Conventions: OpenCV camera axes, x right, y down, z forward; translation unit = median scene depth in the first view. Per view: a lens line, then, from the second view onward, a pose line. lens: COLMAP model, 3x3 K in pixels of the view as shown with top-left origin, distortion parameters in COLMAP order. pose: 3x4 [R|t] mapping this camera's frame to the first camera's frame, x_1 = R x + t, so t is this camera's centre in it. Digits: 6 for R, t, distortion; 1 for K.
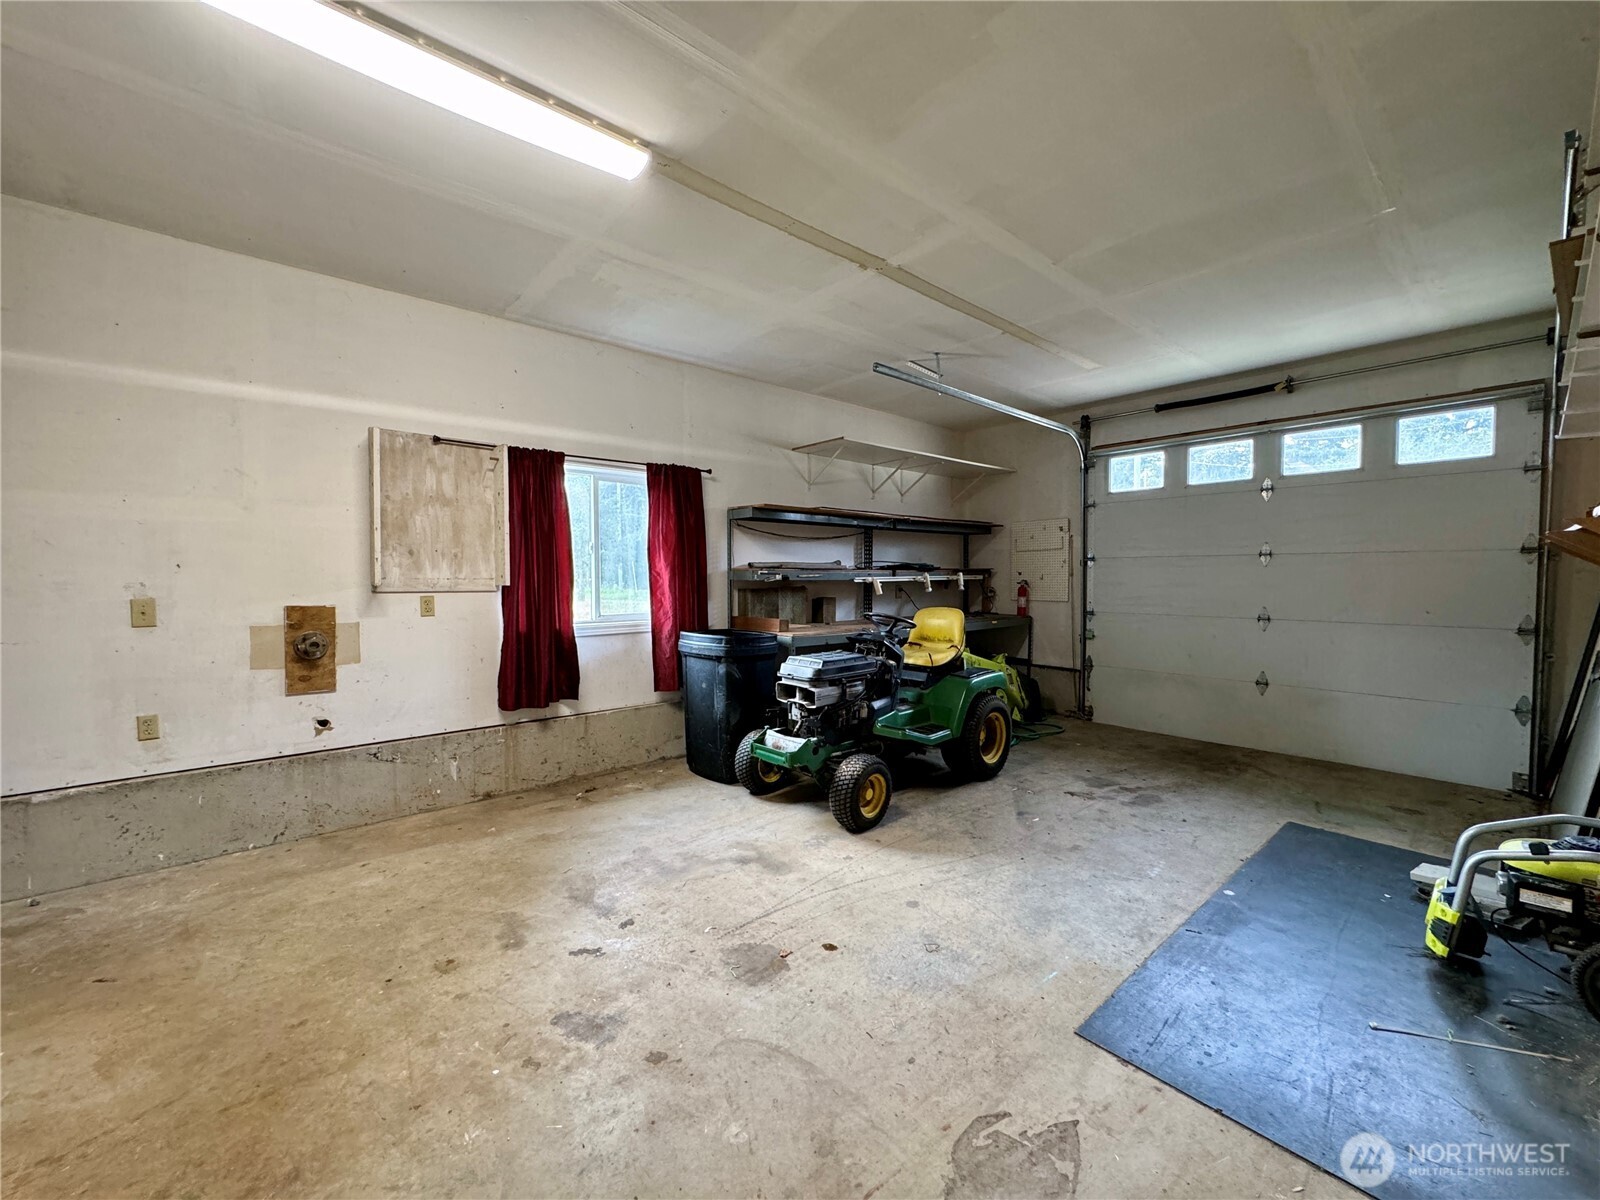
lens RADIAL K [[639.7, 0, 799.7], [0, 639.7, 599.3], [0, 0, 1]] dist [-0.000255, -0.000379]
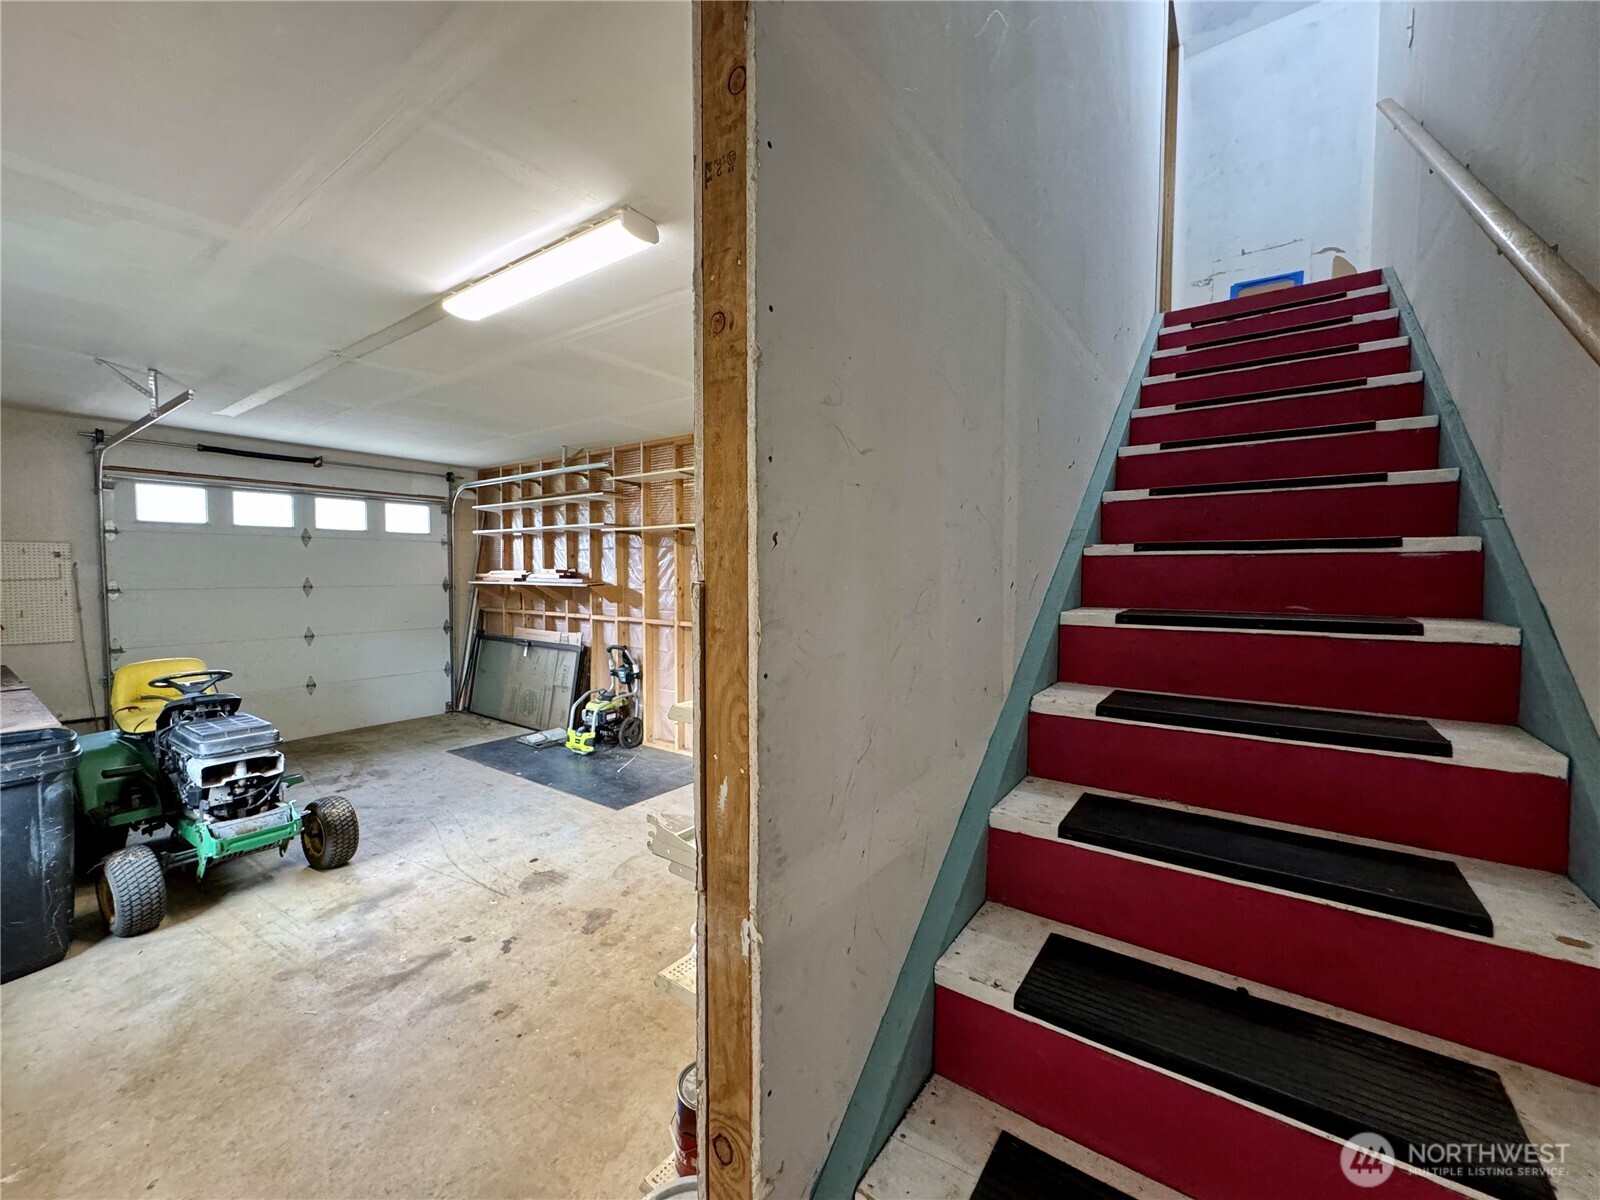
lens RADIAL K [[639.7, 0, 800.2], [0, 639.7, 599.5], [0, 0, 1]] dist [-0.000255, -0.000379]
pose [[-0.235658, -0.044118, 0.970834, -1.002515], [0.031814, 0.998083, 0.053079, -0.105786], [-0.971315, 0.043395, -0.233802, 0.427010]]
